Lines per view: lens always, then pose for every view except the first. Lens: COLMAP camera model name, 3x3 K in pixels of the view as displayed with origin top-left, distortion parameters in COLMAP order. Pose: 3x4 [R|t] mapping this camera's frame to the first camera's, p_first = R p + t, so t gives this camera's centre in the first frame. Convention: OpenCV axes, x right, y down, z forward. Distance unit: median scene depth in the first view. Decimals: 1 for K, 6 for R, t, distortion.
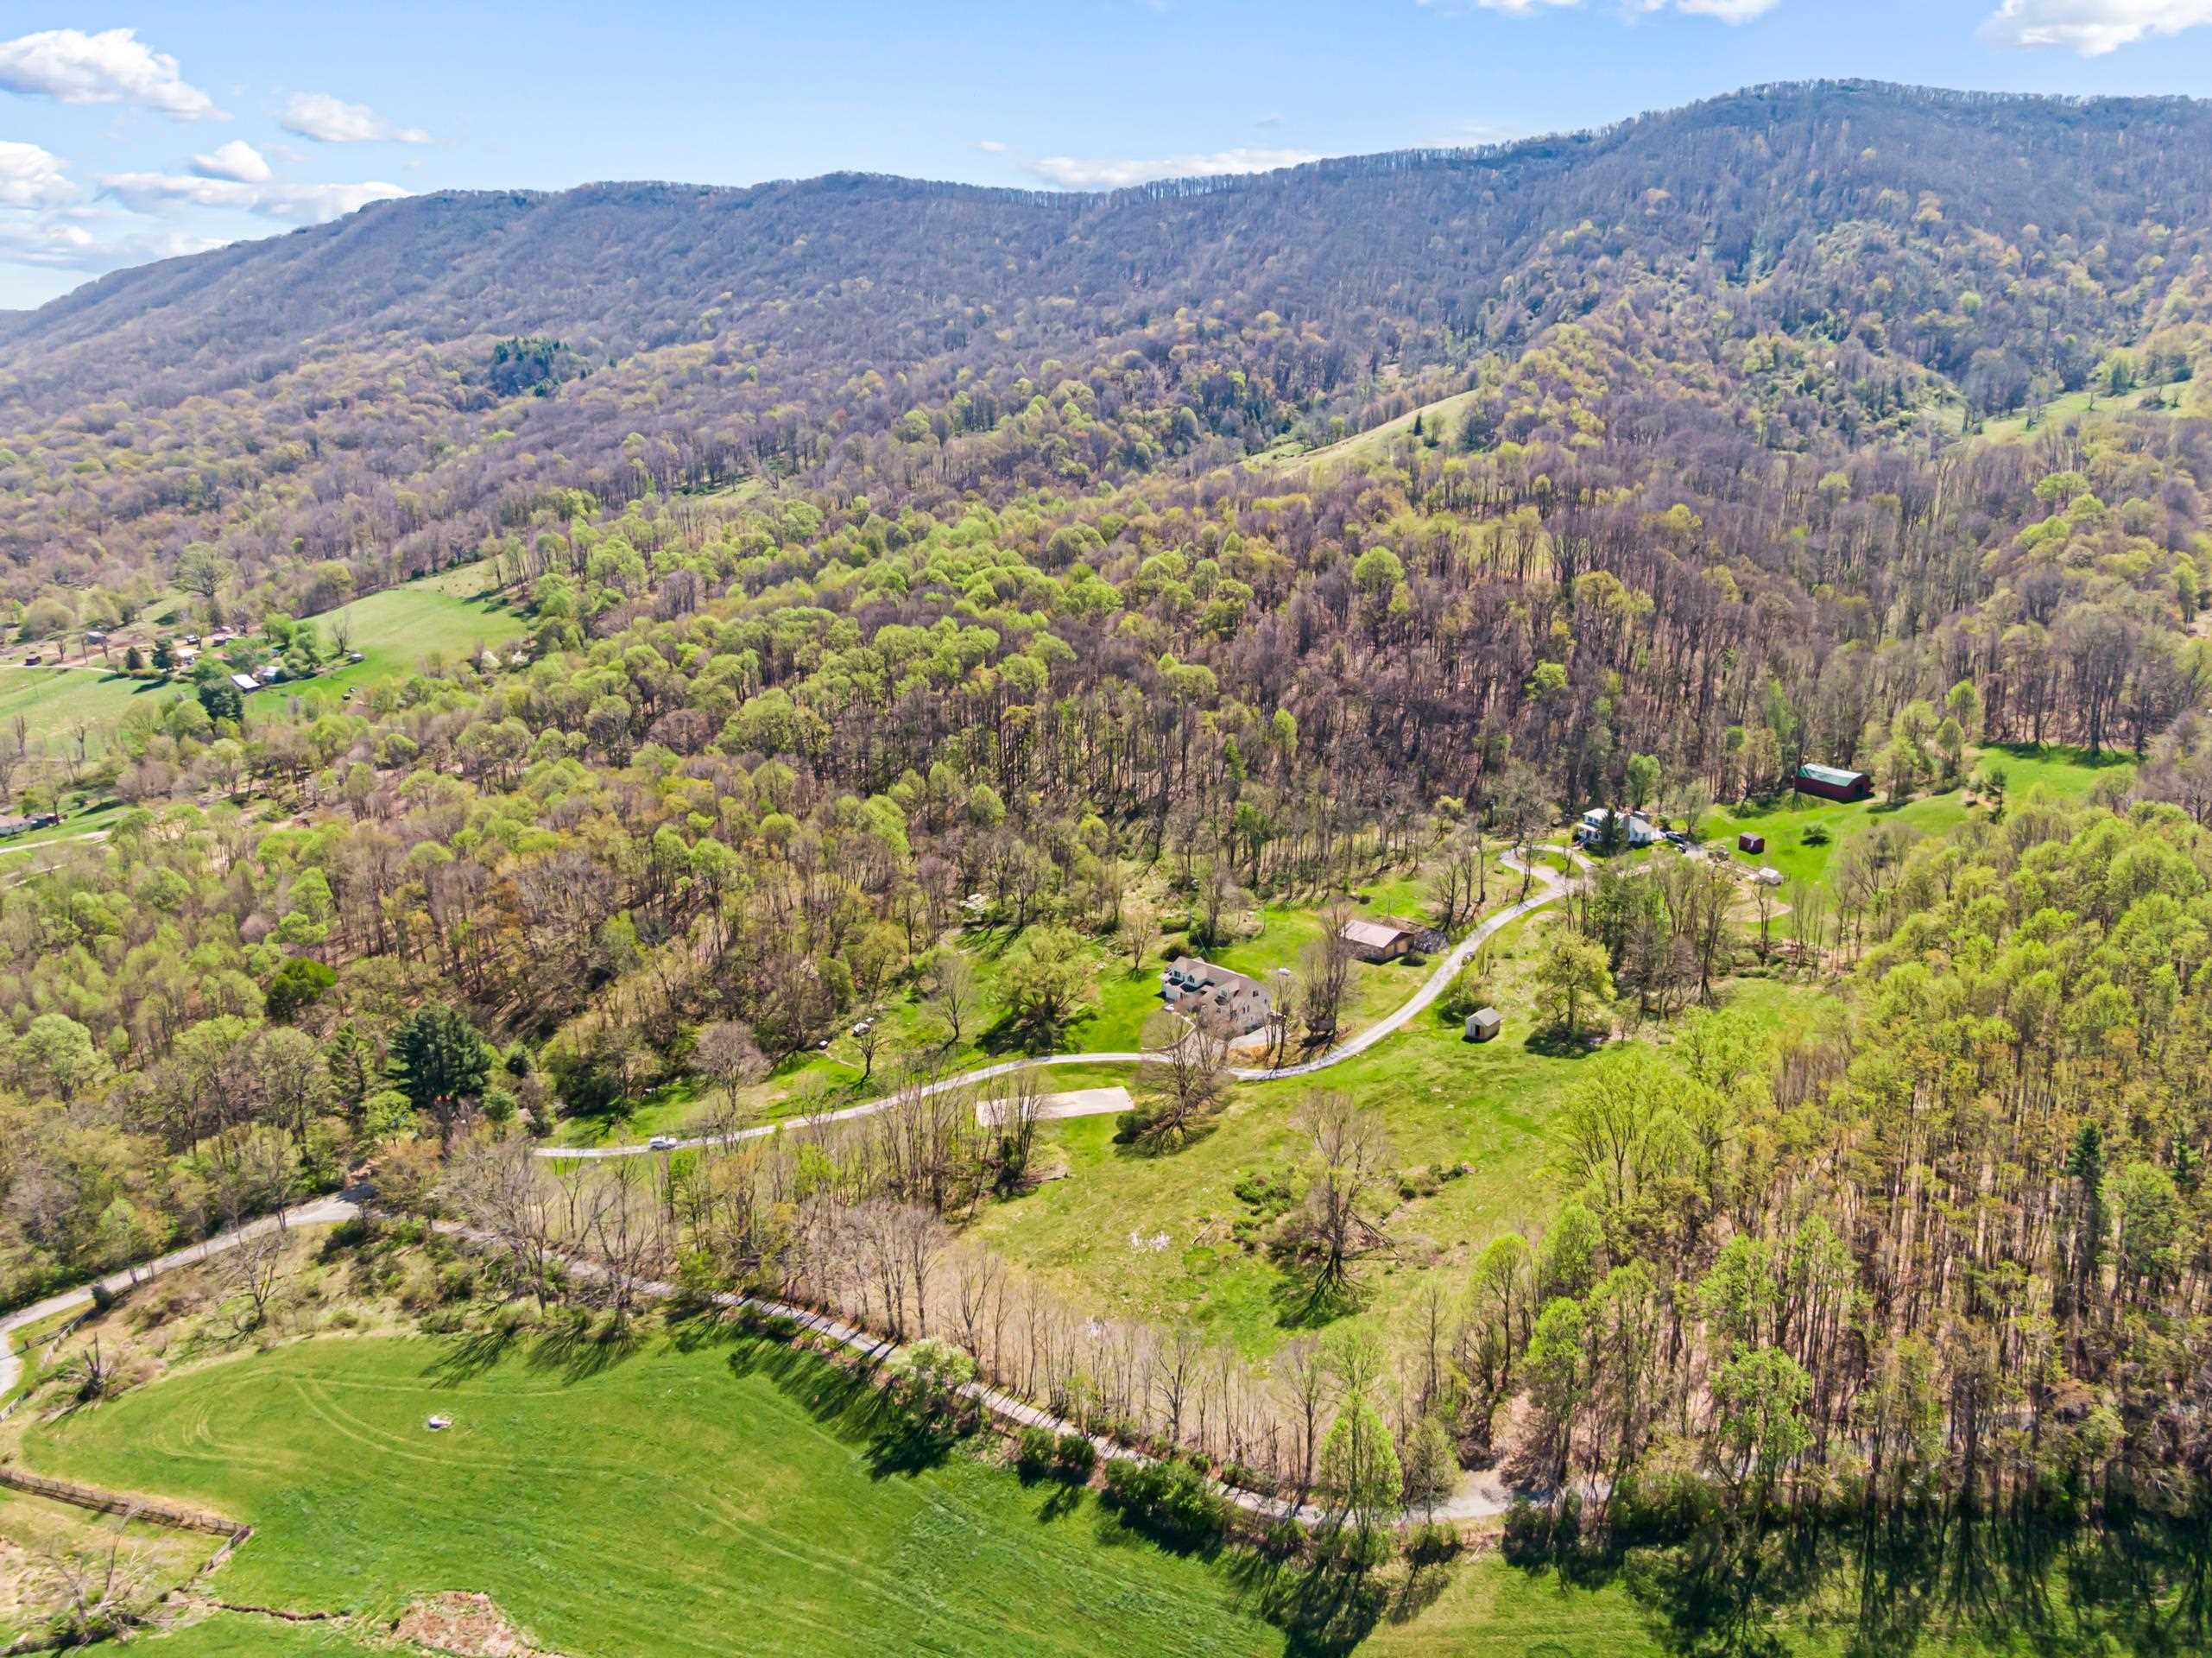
lens RADIAL K [[1581.6, 0, 1103.9], [0, 1581.6, 827.8], [0, 0, 1]] dist [0.034465, -0.049556]
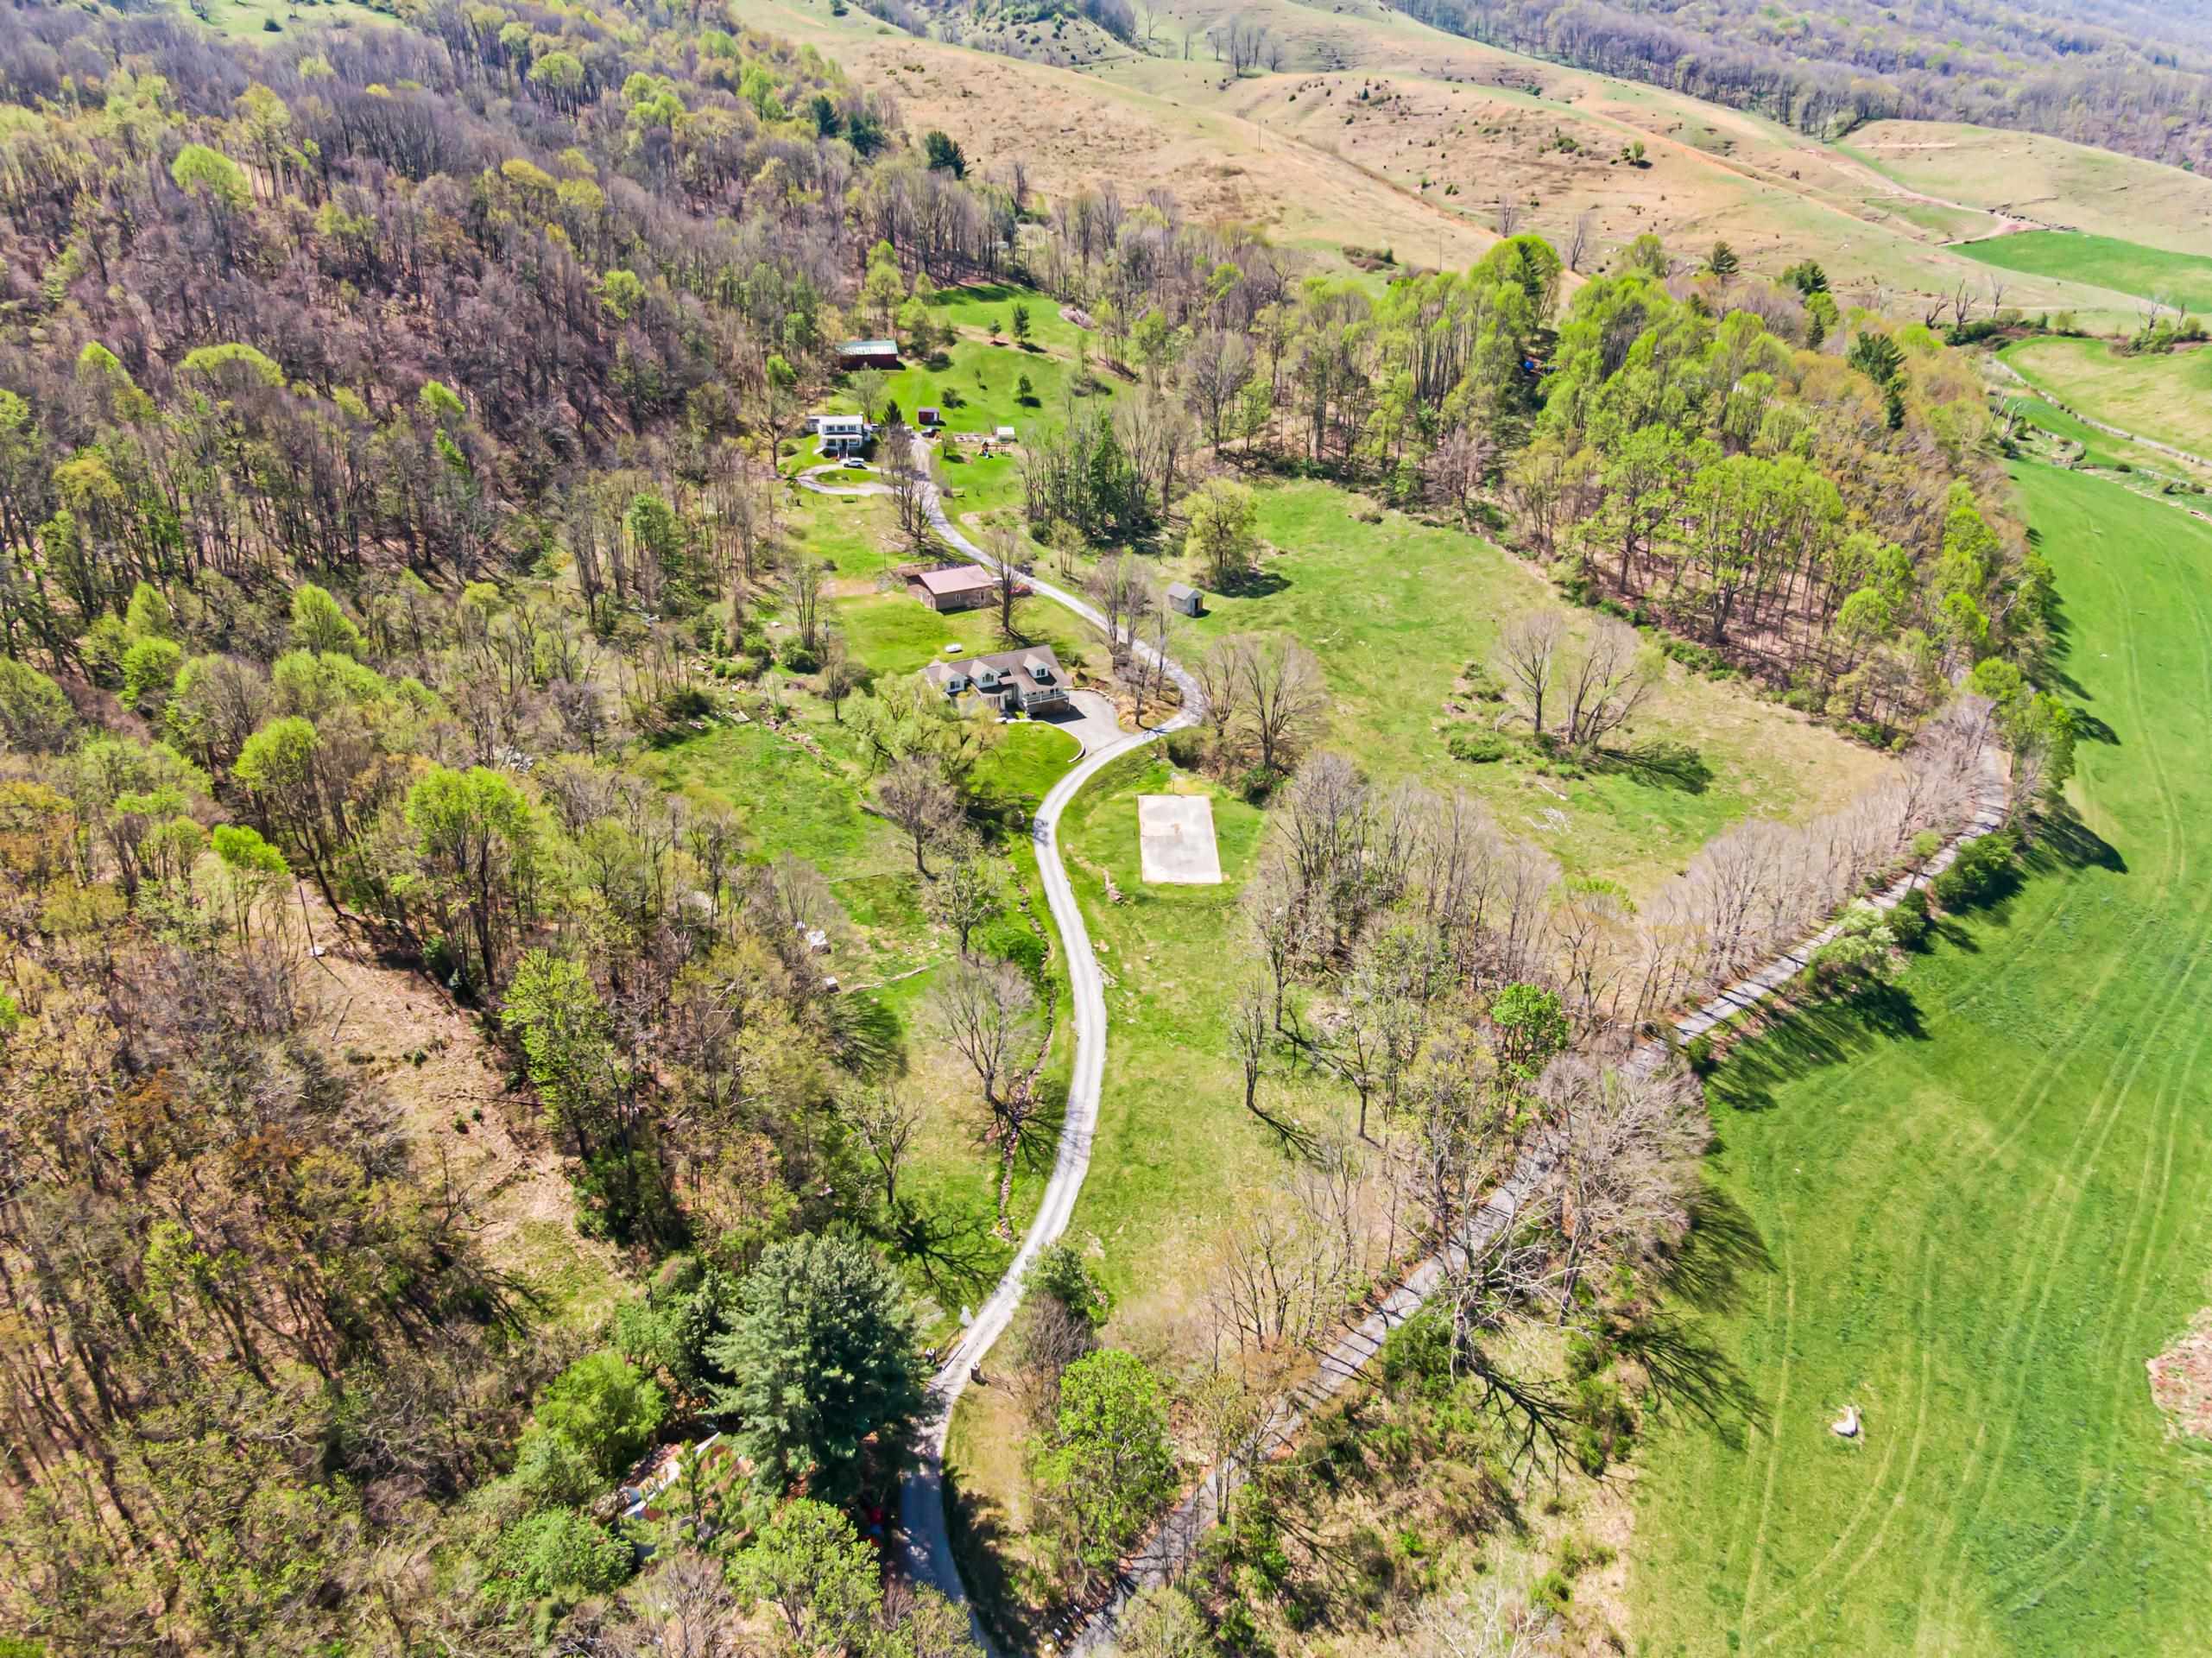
lens RADIAL K [[1581.6, 0, 1110.3], [0, 1581.6, 838.7], [0, 0, 1]] dist [0.034465, -0.049556]
pose [[0.218976, -0.418524, 0.881412, -0.588872], [0.229725, 0.900056, 0.370305, -0.097453], [-0.948302, 0.121394, 0.293237, 0.652246]]
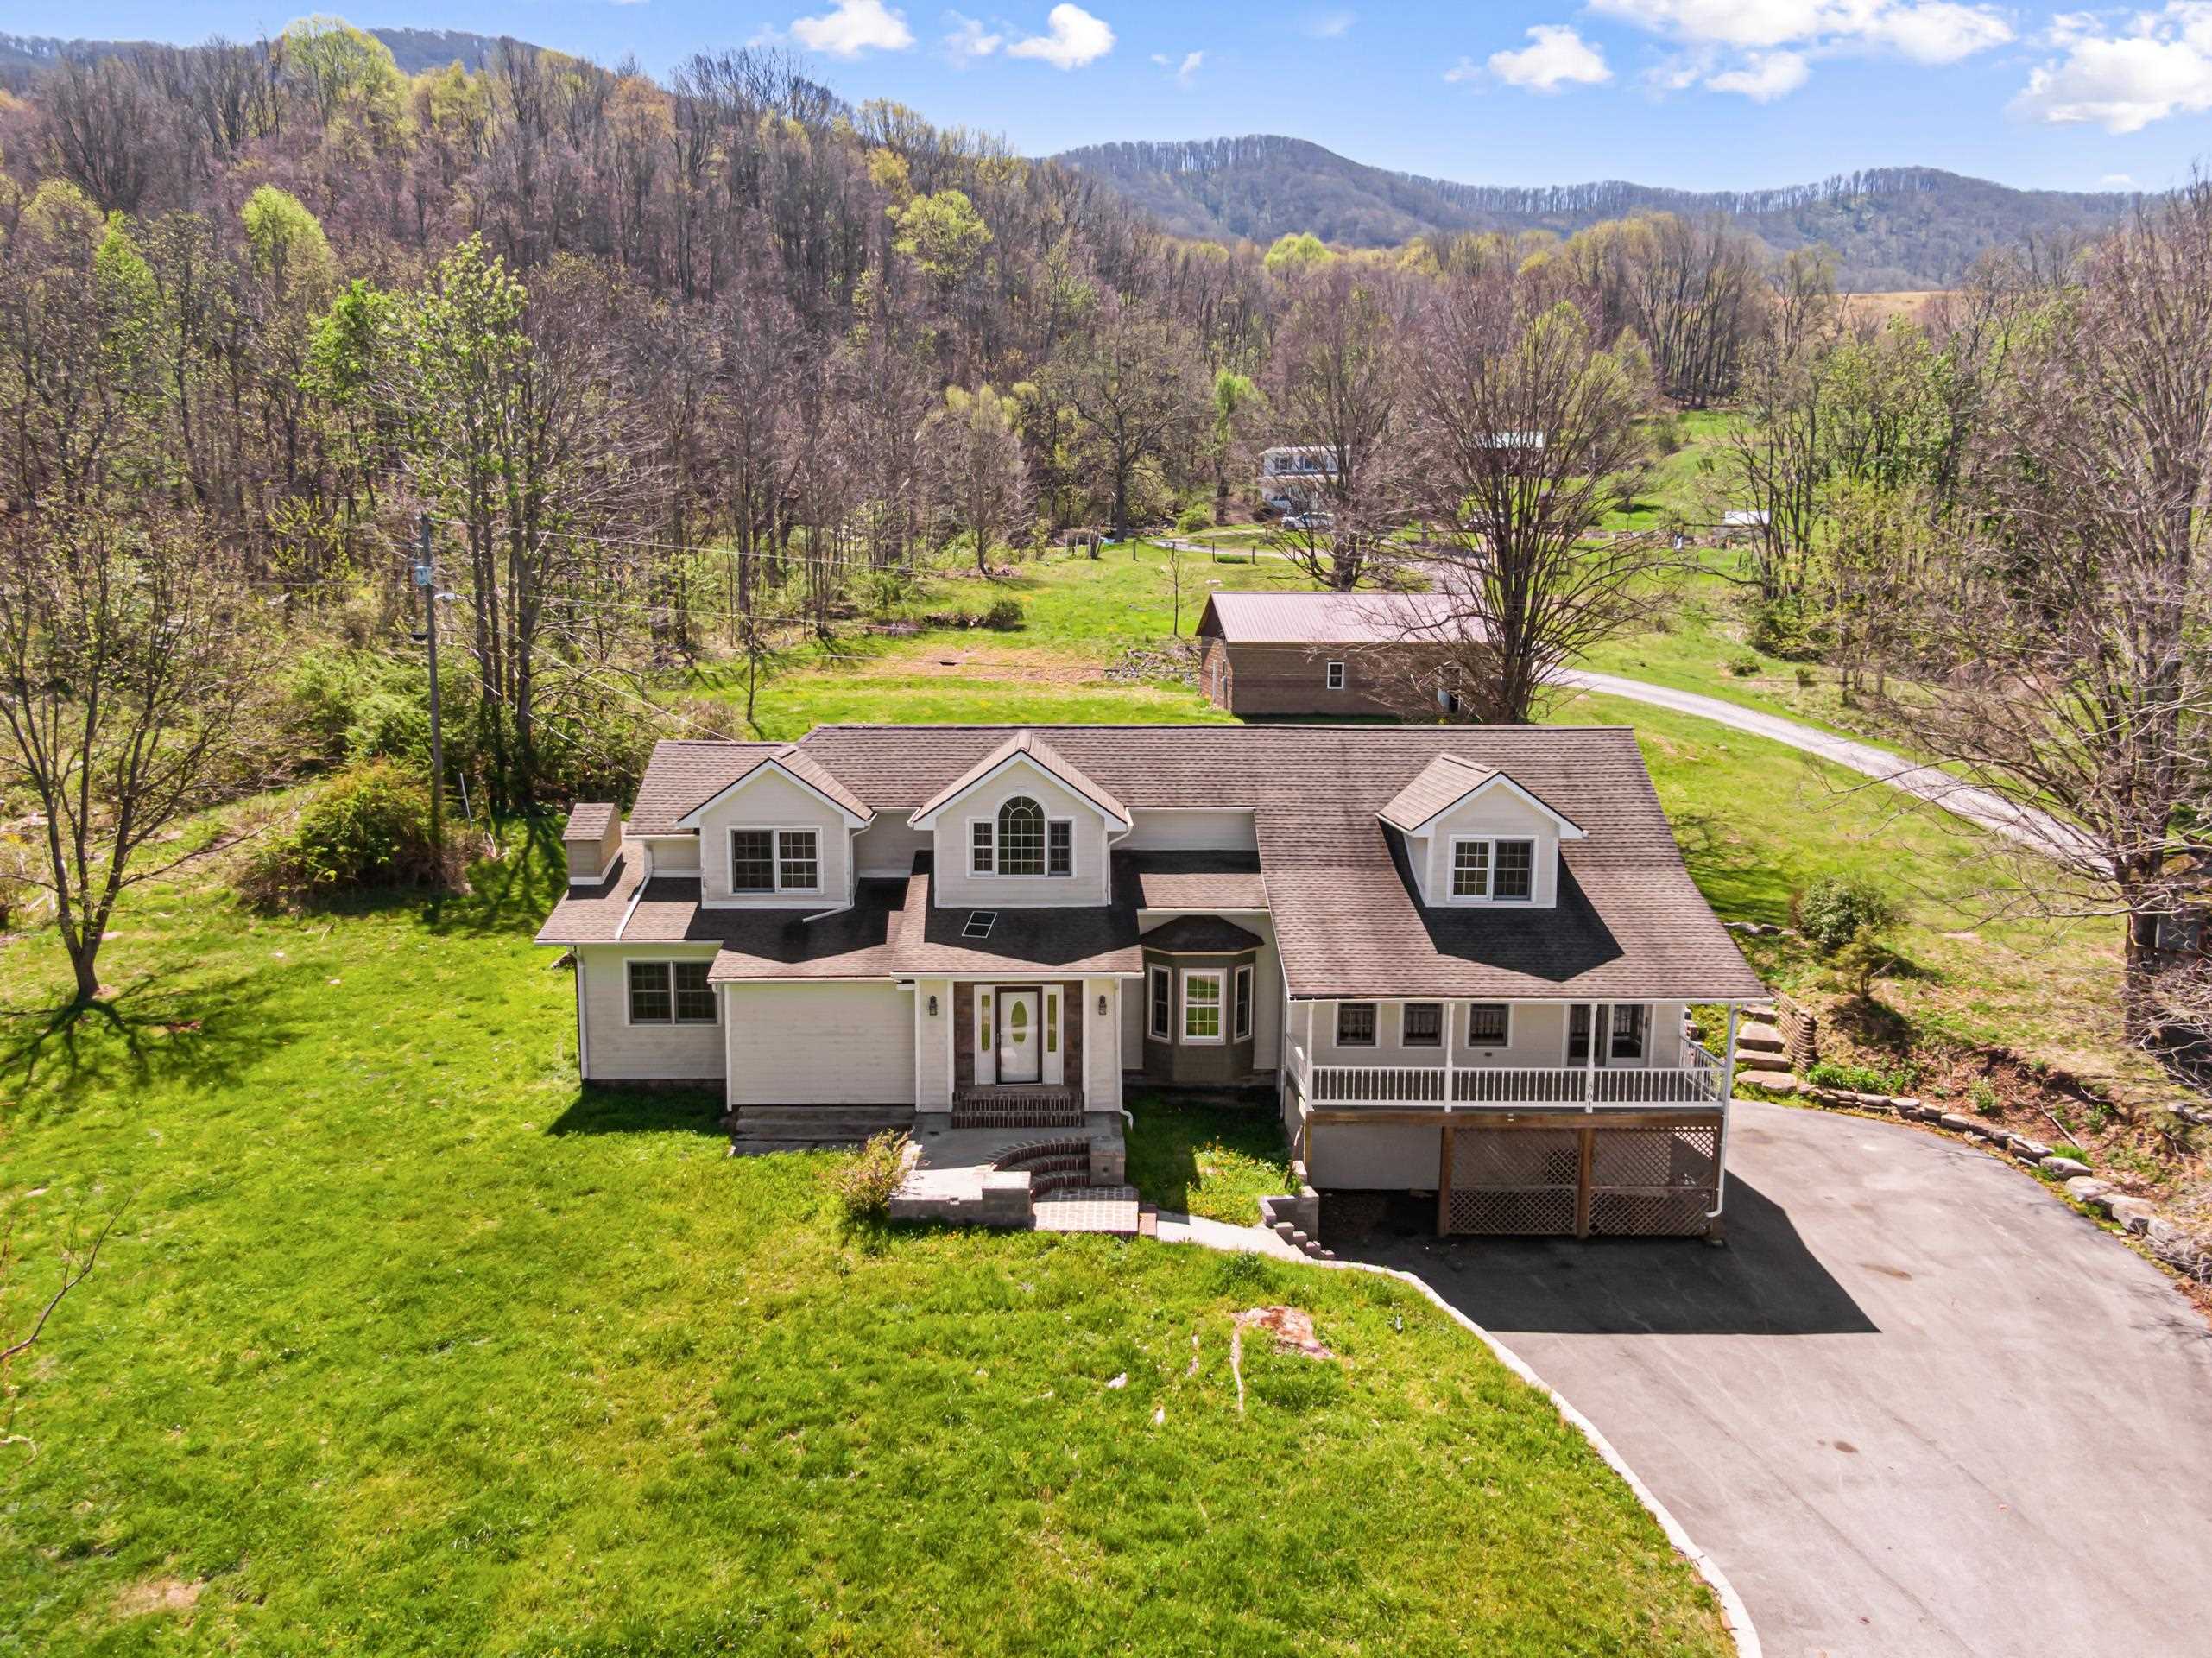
lens RADIAL K [[1581.6, 0, 1113.2], [0, 1581.6, 839.6], [0, 0, 1]] dist [0.034465, -0.049556]
pose [[0.663437, -0.106789, 0.740573, -0.011218], [0.174164, 0.984617, -0.014044, 0.088760], [-0.727680, 0.138298, 0.671830, 0.839265]]
